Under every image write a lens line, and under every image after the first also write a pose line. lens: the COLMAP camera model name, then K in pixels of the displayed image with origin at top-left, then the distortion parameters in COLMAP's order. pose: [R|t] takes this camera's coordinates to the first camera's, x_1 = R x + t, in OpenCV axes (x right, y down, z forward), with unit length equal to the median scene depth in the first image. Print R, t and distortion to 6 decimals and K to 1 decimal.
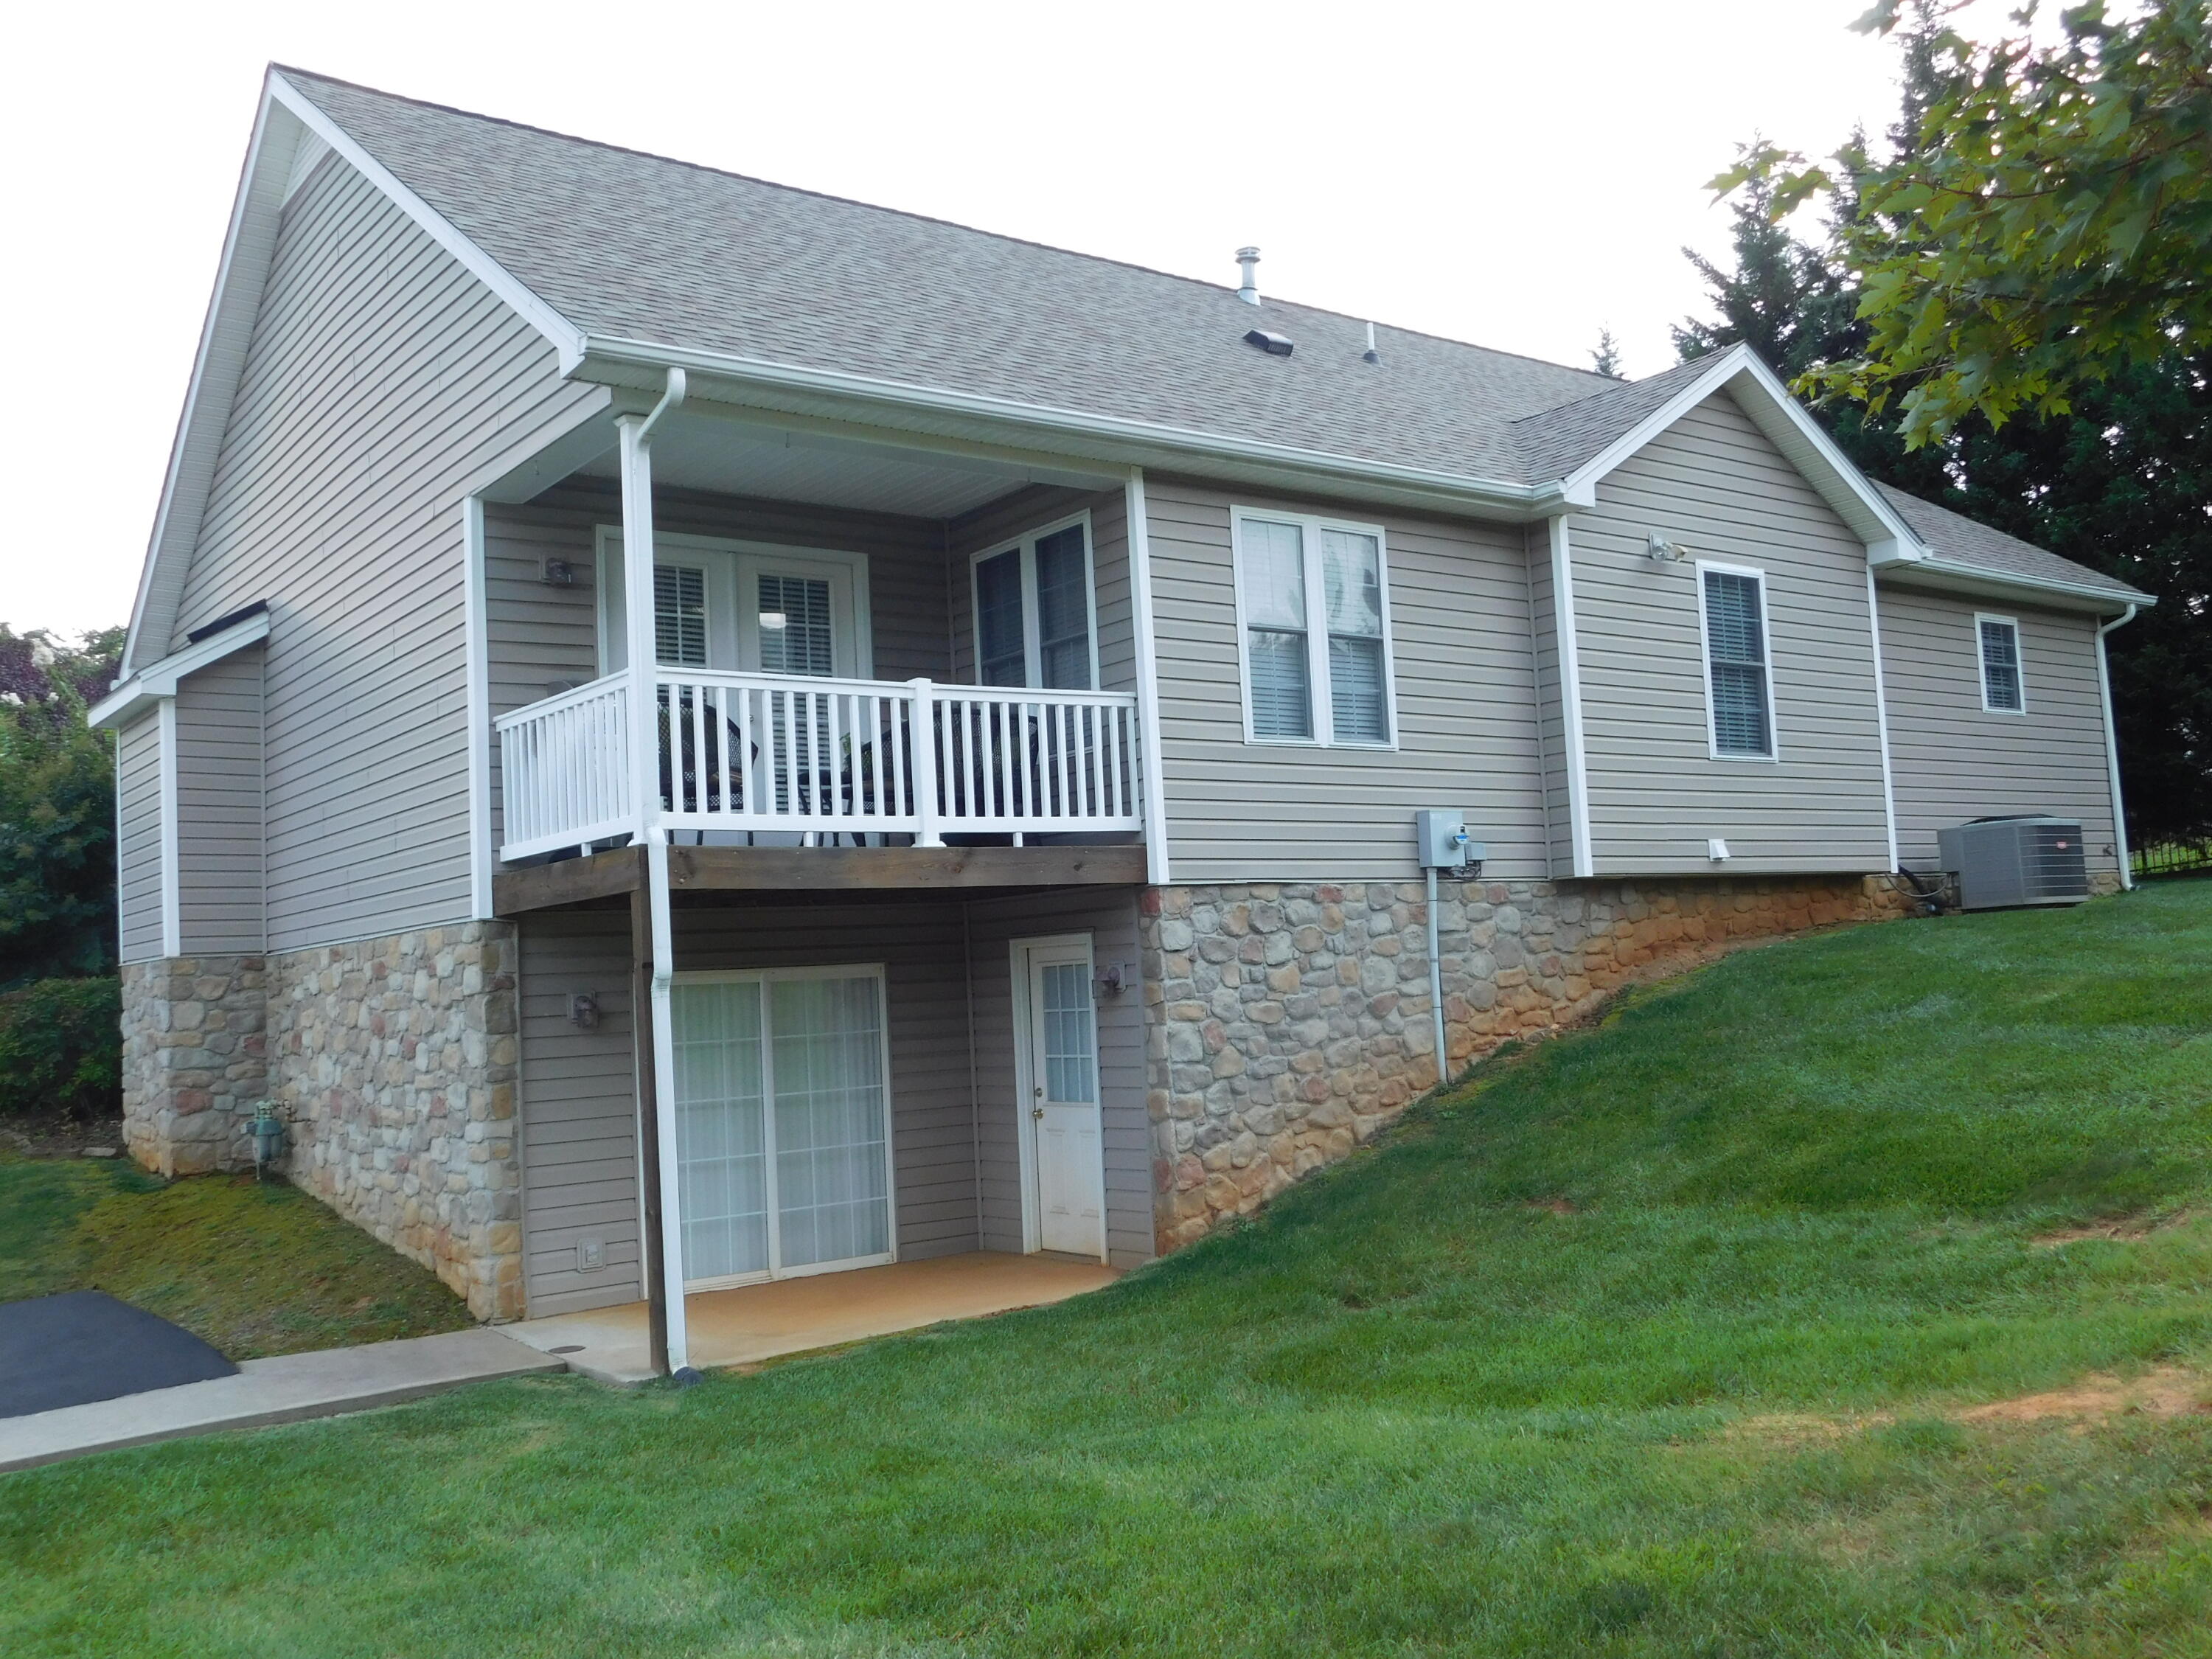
lens RADIAL K [[1930.9, 0, 1100.9], [0, 1930.9, 826.1], [0, 0, 1]] dist [-0.006892, -0.001715]
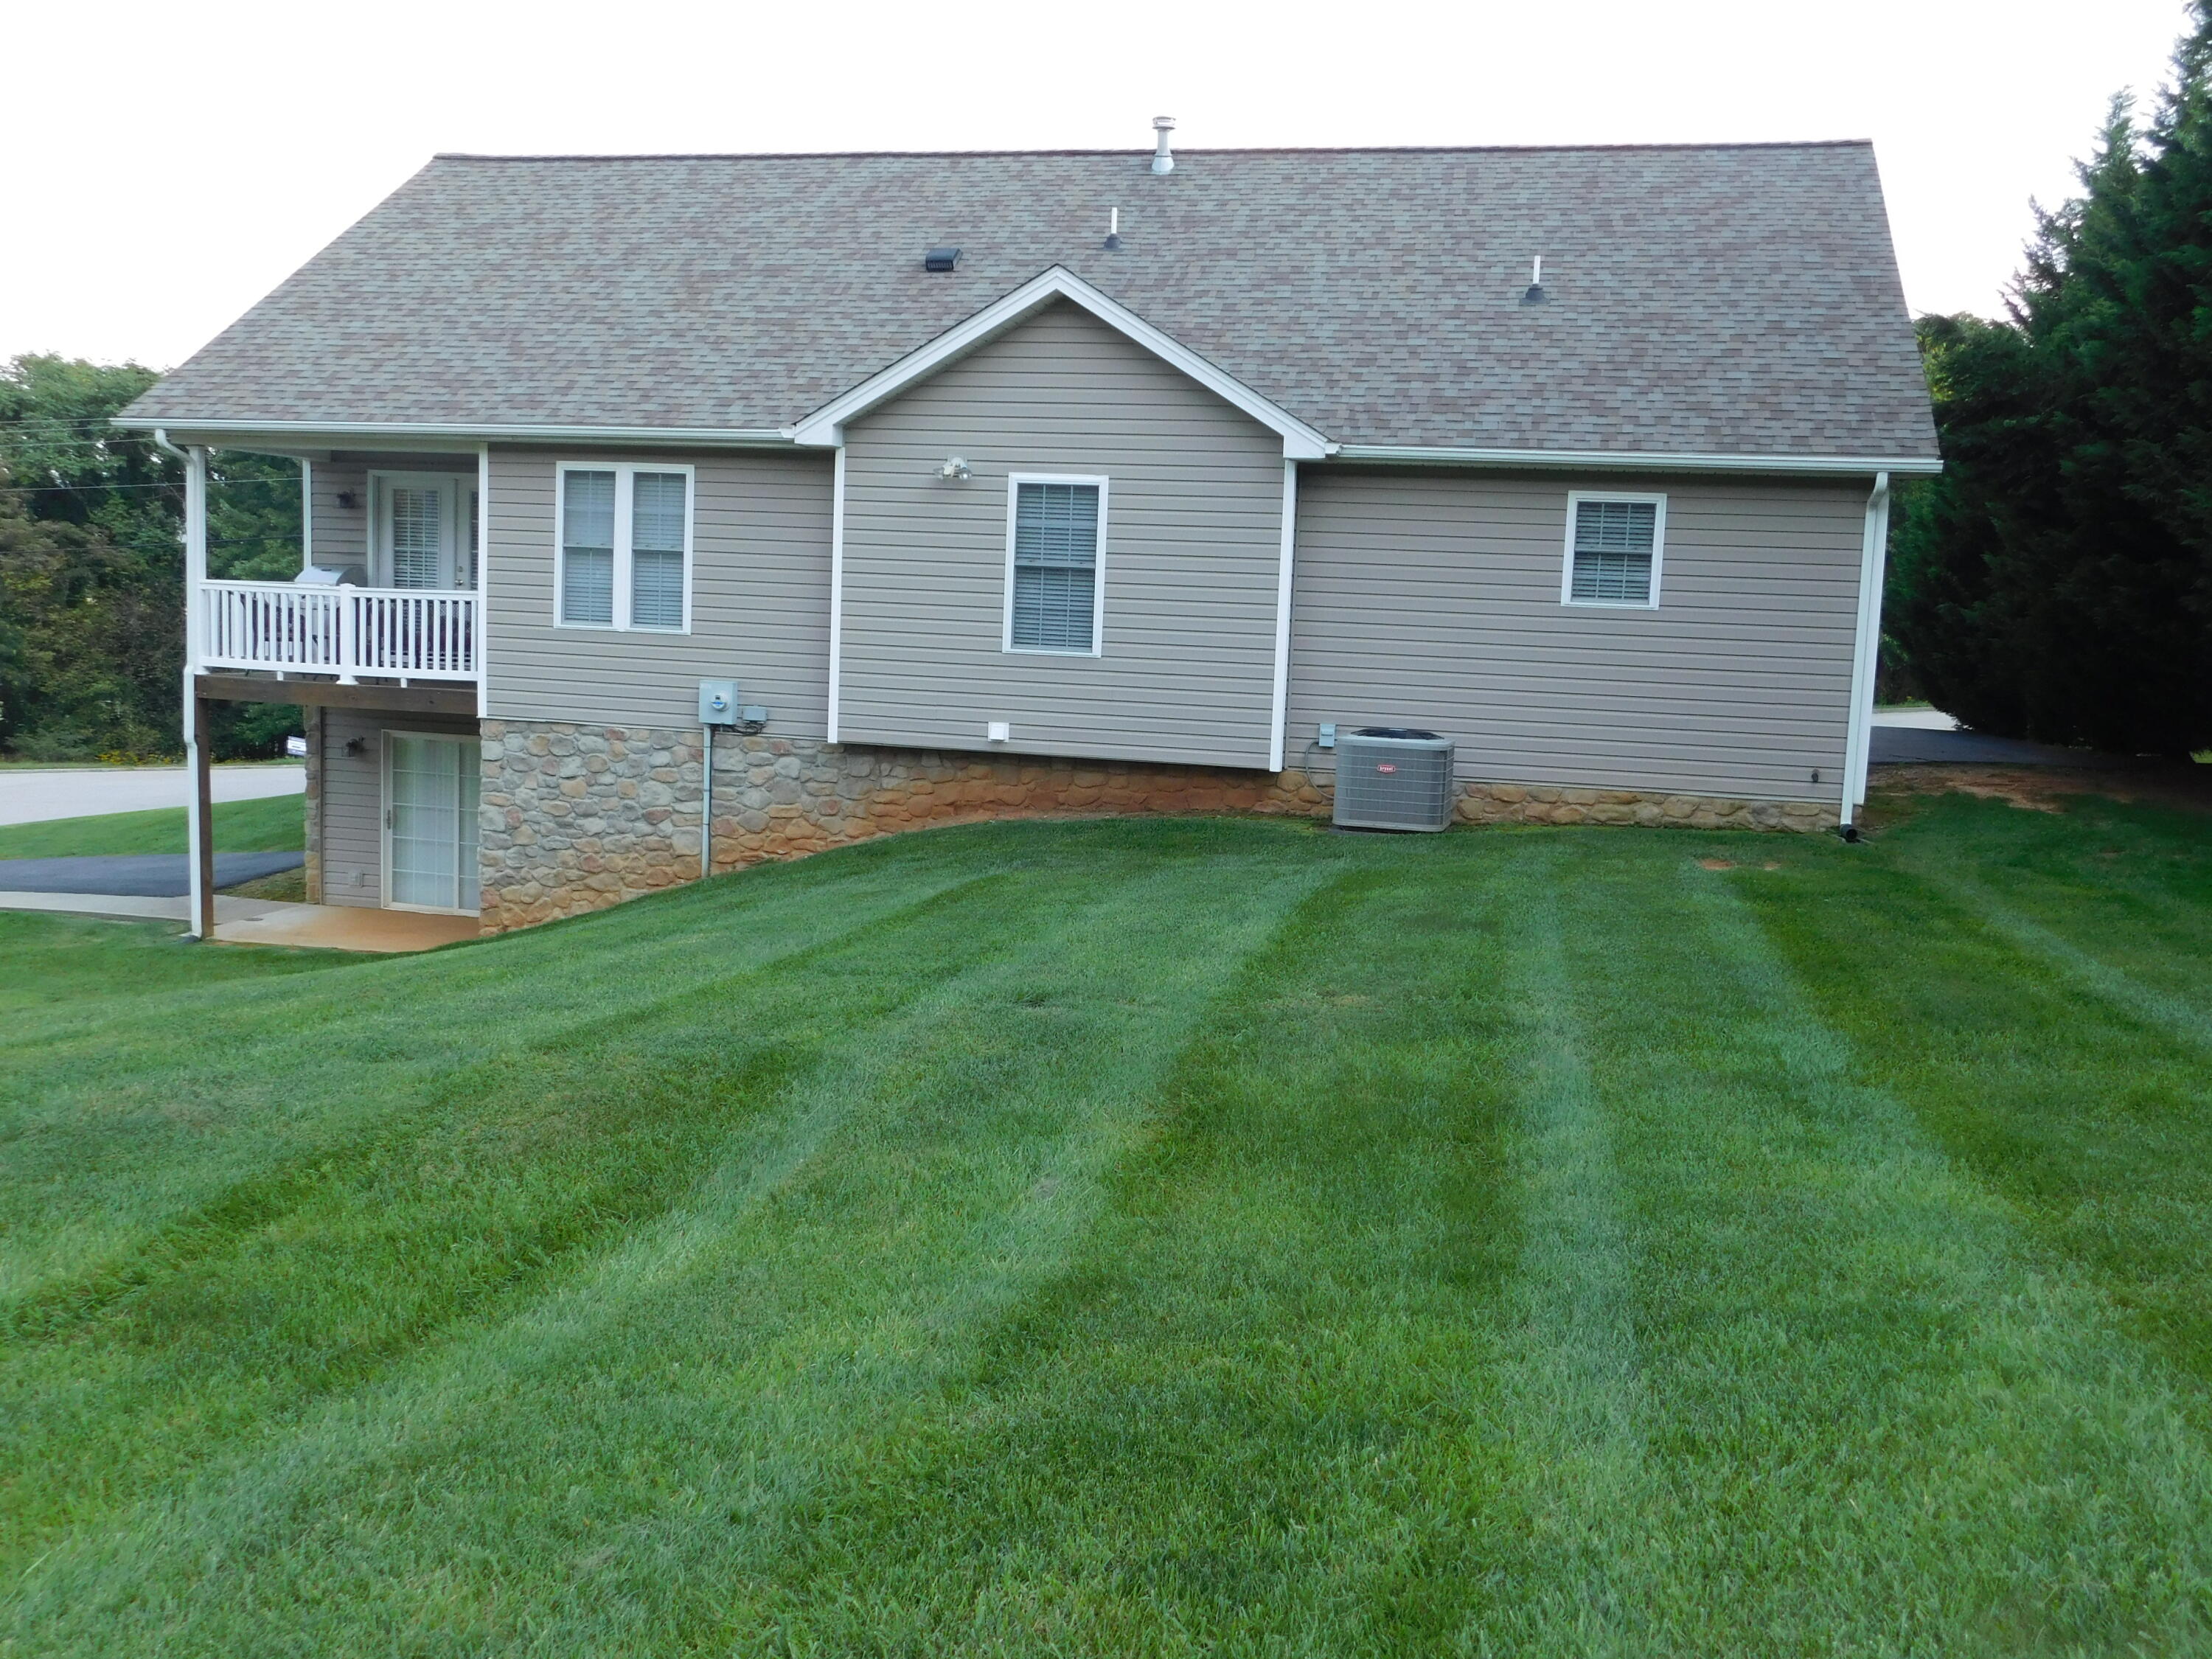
lens RADIAL K [[1930.9, 0, 1100.9], [0, 1930.9, 826.1], [0, 0, 1]] dist [-0.006892, -0.001715]
pose [[0.637200, 0.167563, -0.752263, 1.443300], [-0.015774, 0.978710, 0.204641, -0.198121], [0.770537, -0.118531, 0.626277, 0.369258]]
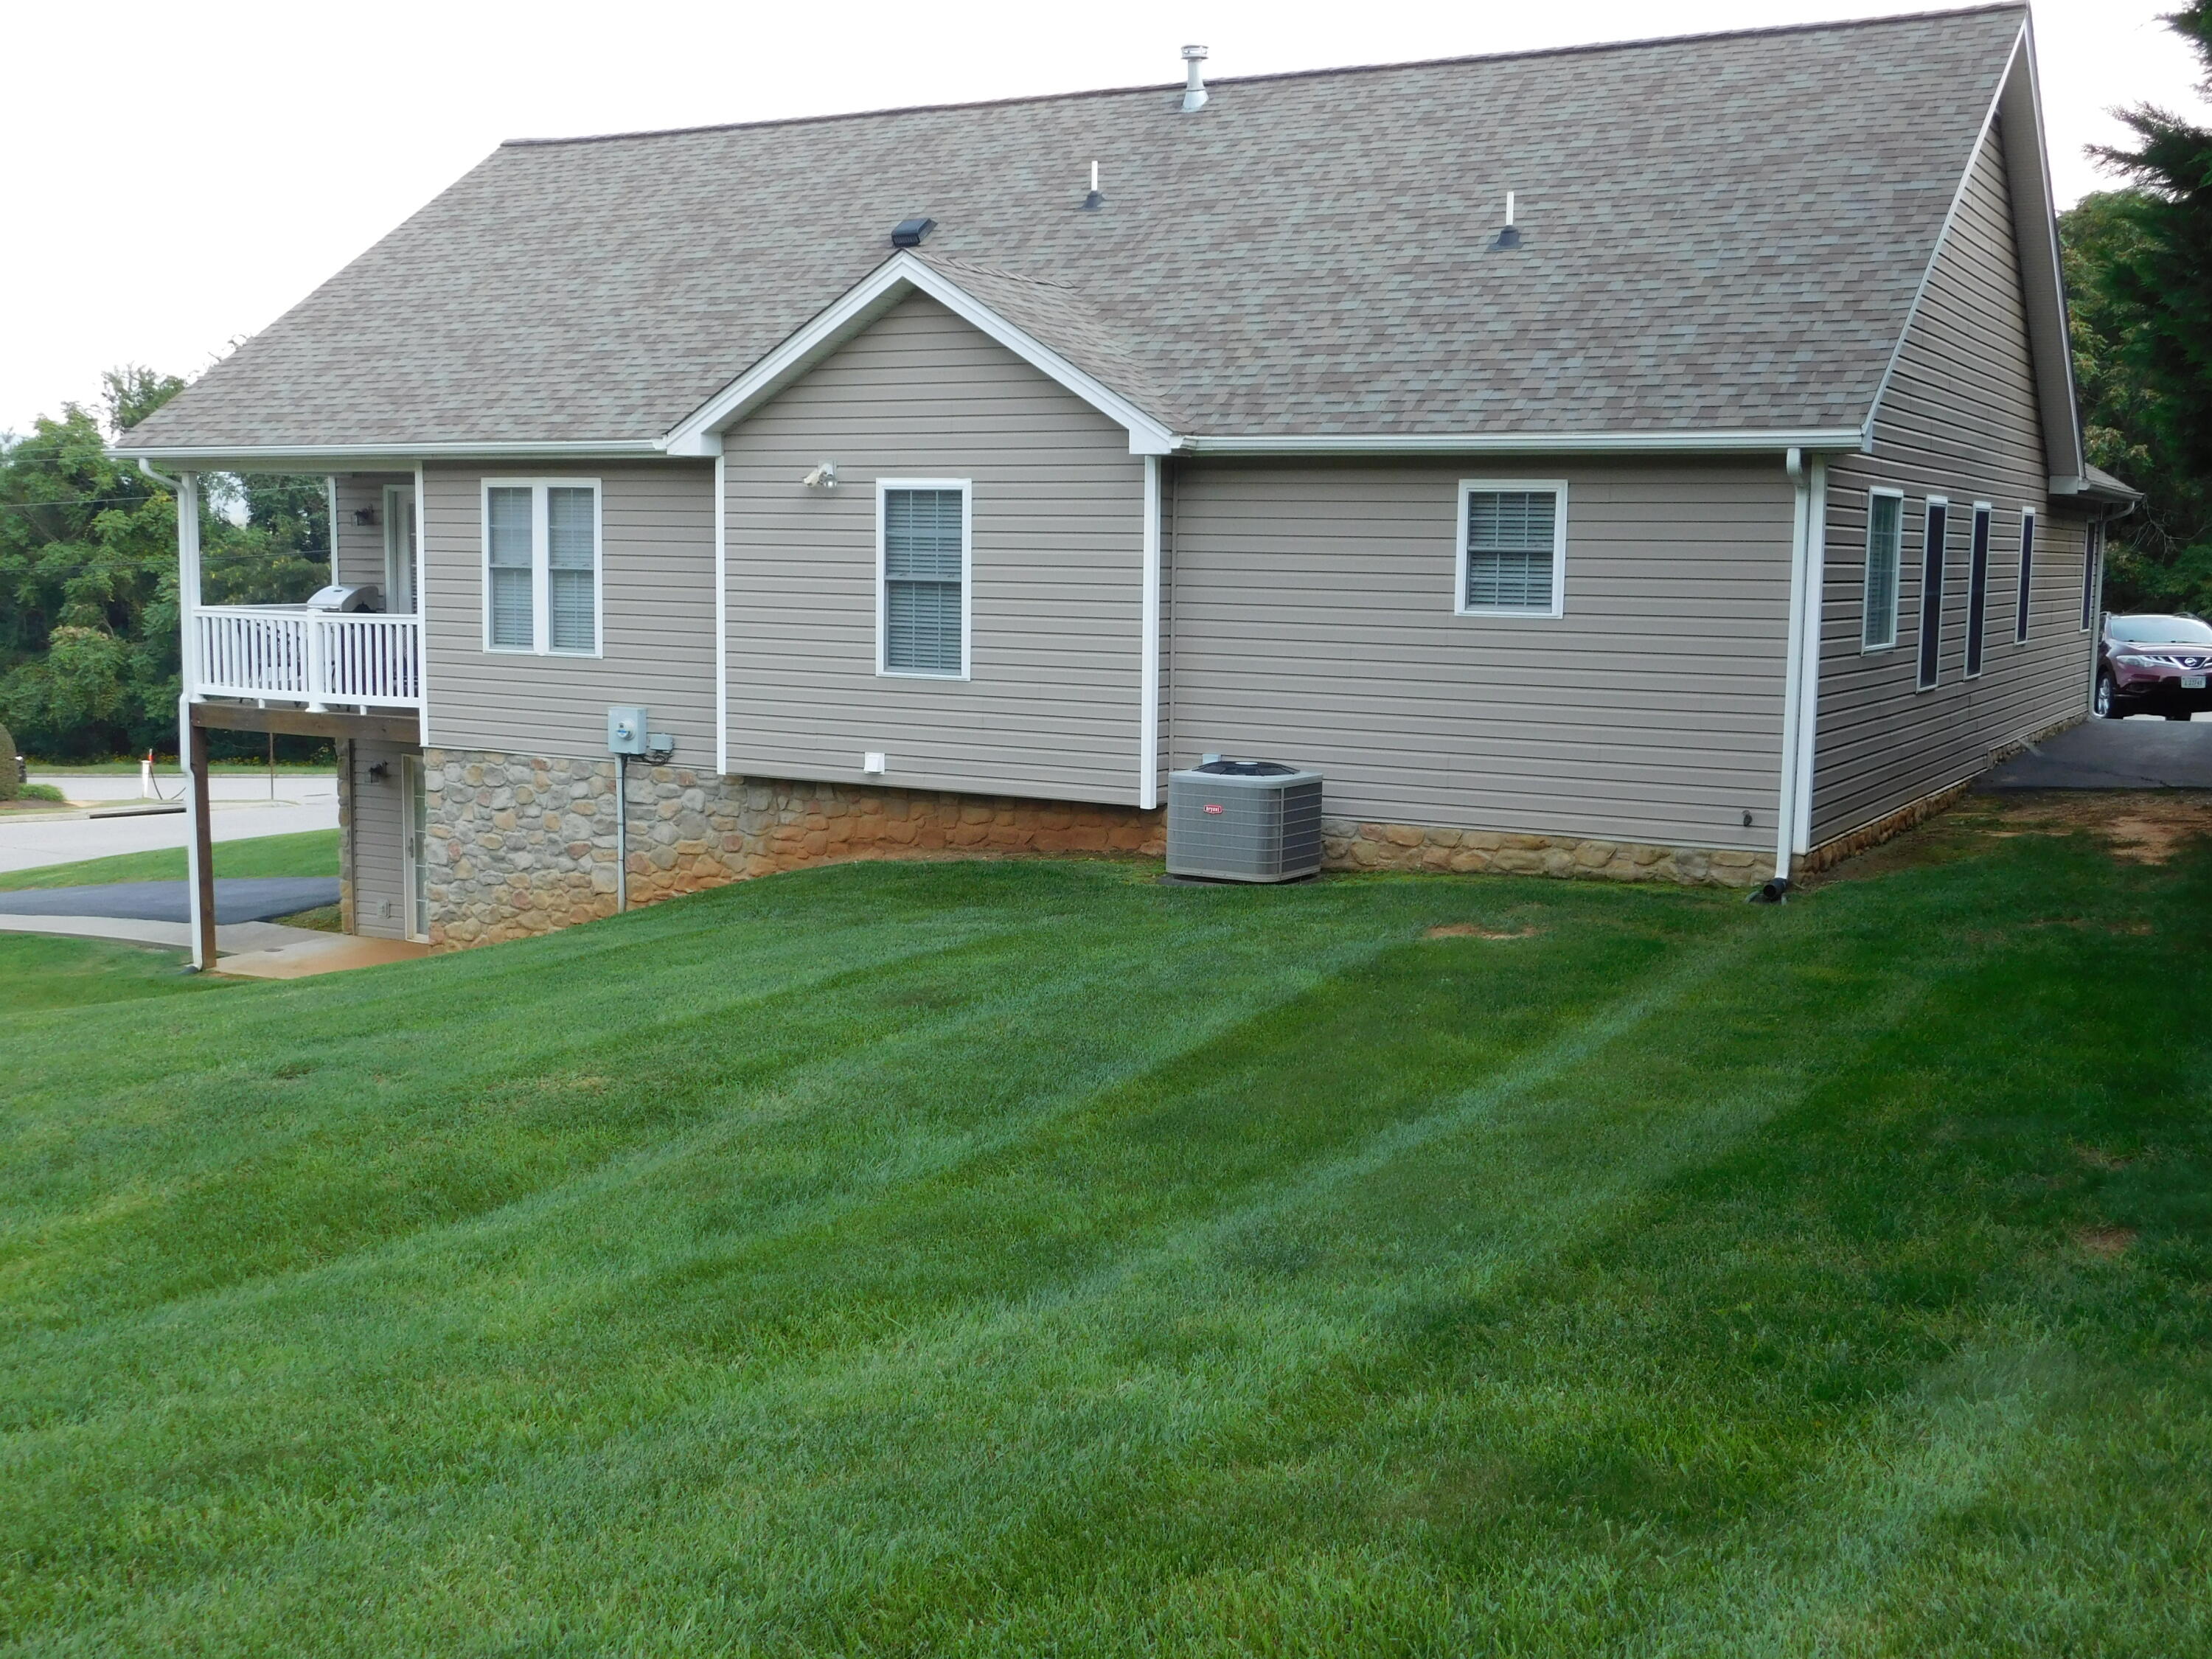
lens RADIAL K [[2351.6, 0, 1106.0], [0, 2351.6, 829.5], [0, 0, 1]] dist [-0.006887, 0.013236]
pose [[0.400920, 0.170292, -0.900146, 1.780357], [0.036590, 0.978811, 0.201471, -0.239310], [0.915382, -0.113711, 0.386194, 0.720002]]
